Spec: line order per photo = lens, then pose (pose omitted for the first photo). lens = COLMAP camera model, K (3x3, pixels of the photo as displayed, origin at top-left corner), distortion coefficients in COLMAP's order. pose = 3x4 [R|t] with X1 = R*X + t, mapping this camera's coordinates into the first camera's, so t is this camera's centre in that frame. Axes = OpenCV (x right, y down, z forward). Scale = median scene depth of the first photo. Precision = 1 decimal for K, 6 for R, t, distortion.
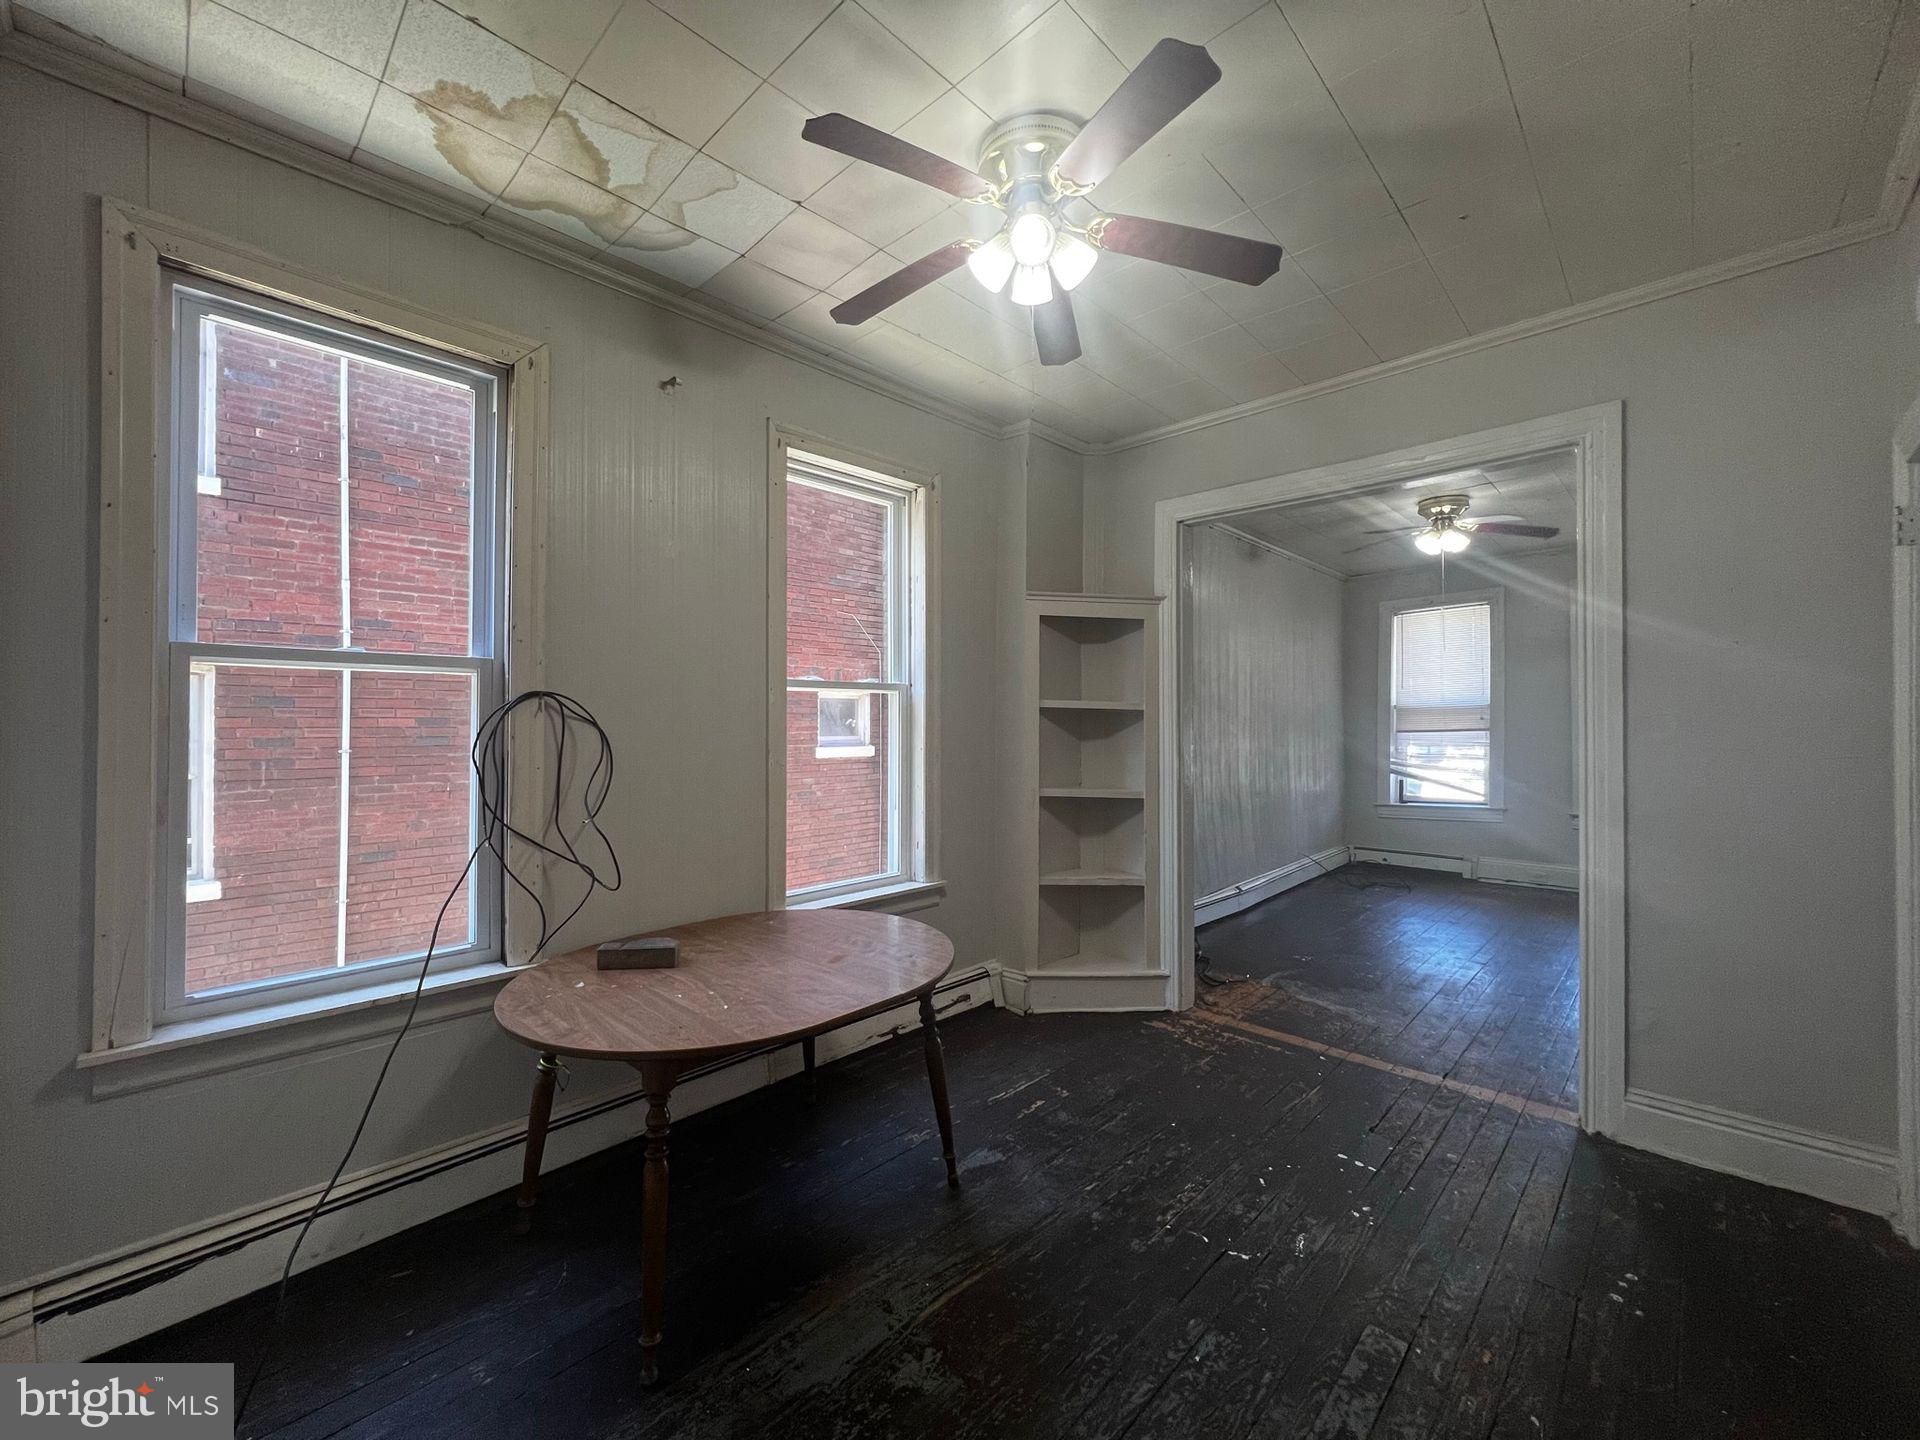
lens RADIAL K [[776.1, 0, 954.7], [0, 776.1, 720.2], [0, 0, 1]] dist [0.000968, 0.000002]
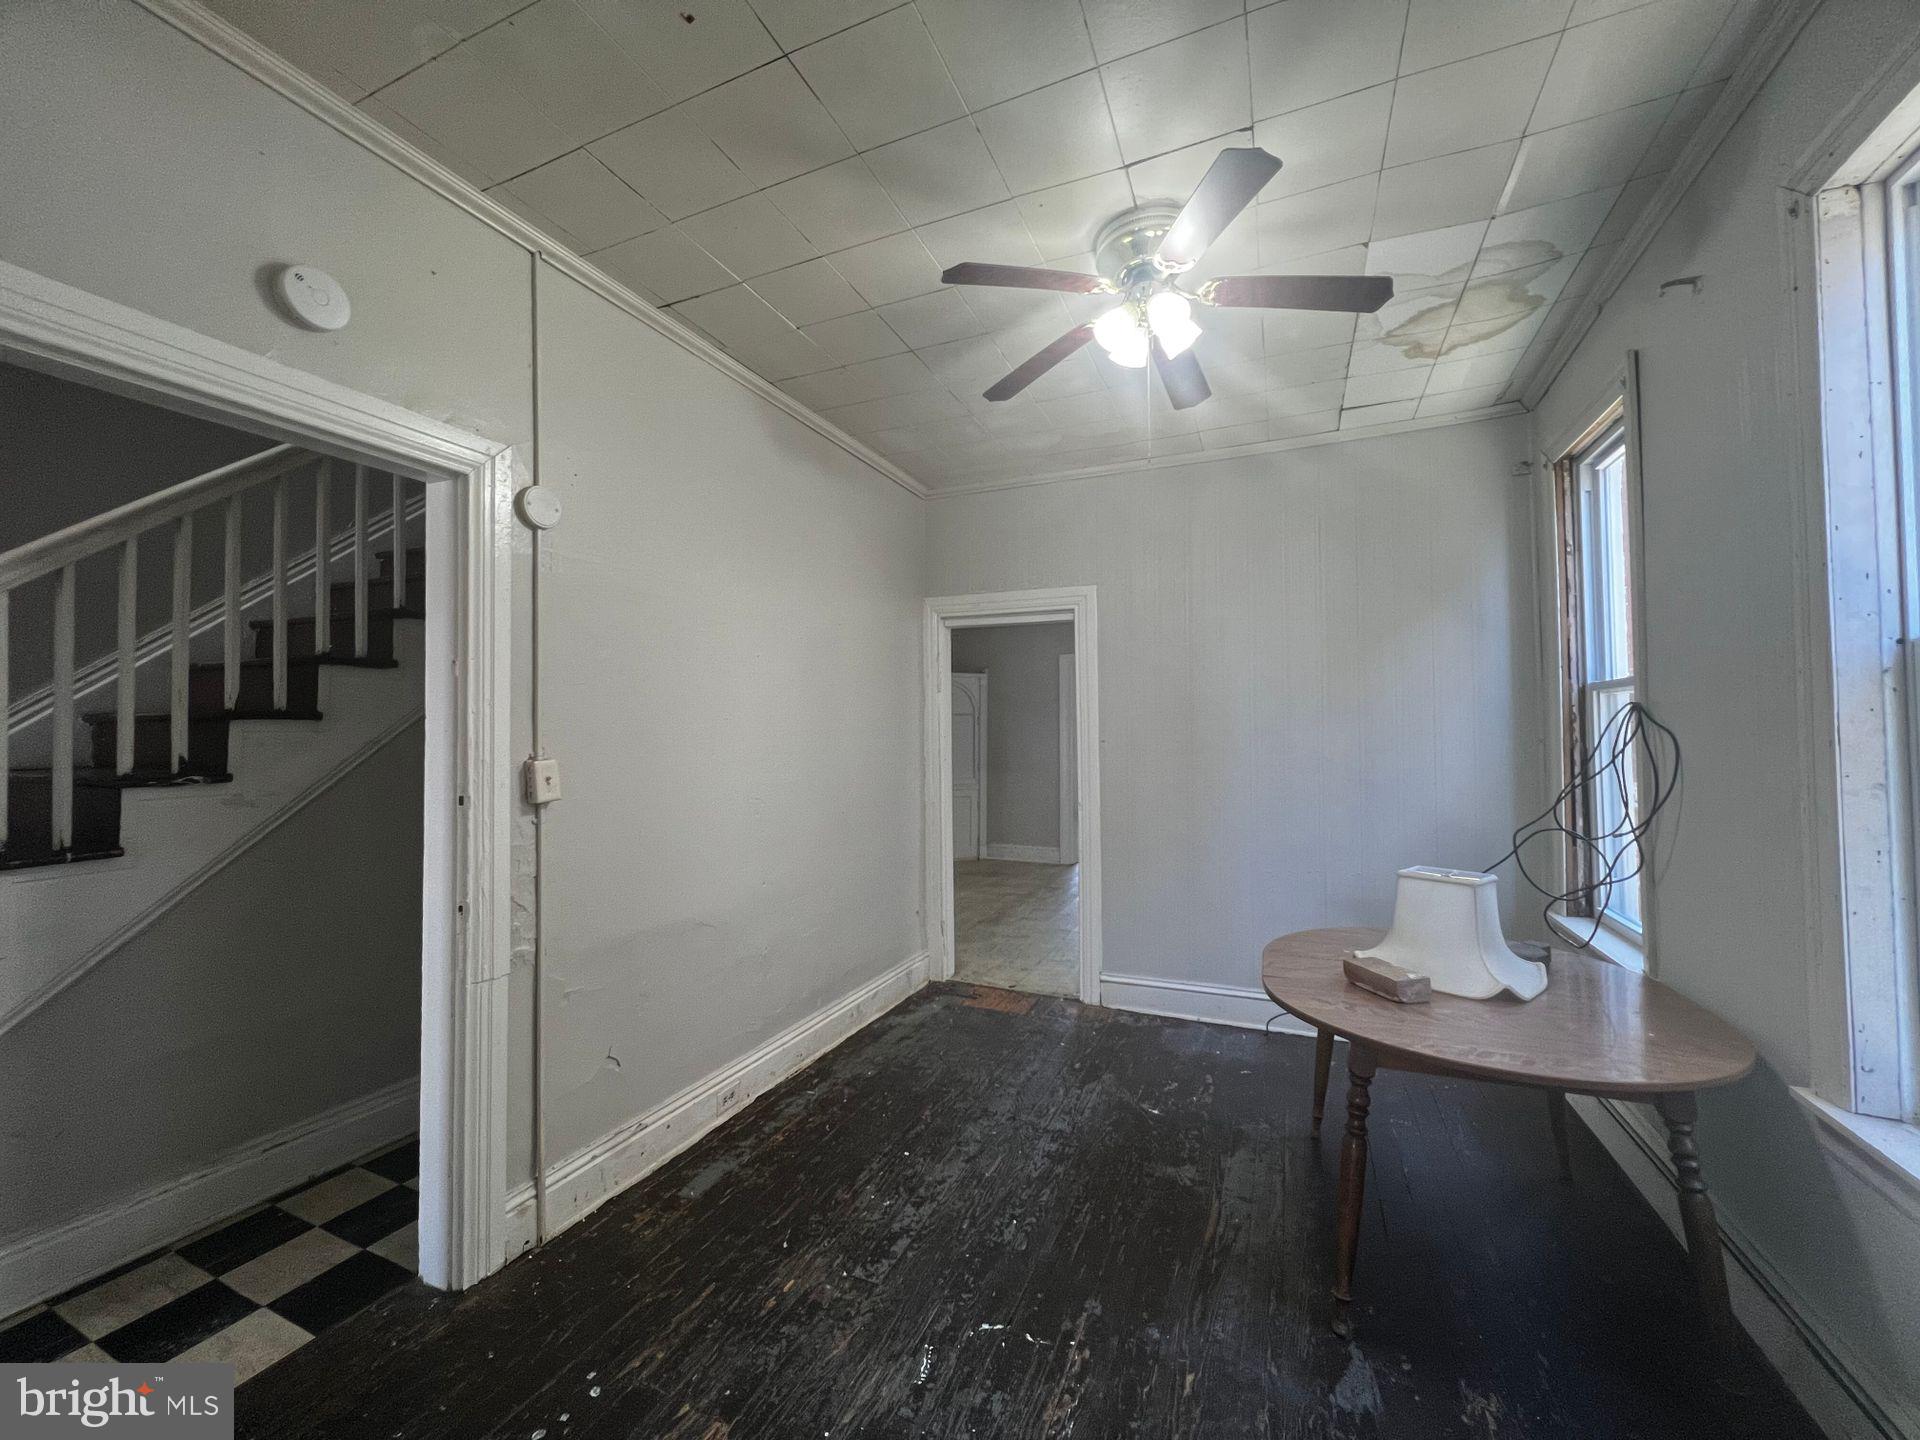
lens RADIAL K [[747.9, 0, 958.9], [0, 747.9, 718.0], [0, 0, 1]] dist [-0.001308, -0.000009]
pose [[-0.936006, -0.001244, -0.351982, 0.691994], [0.009633, 0.999529, -0.029147, 0.004081], [0.351852, -0.030672, -0.935553, 1.778457]]
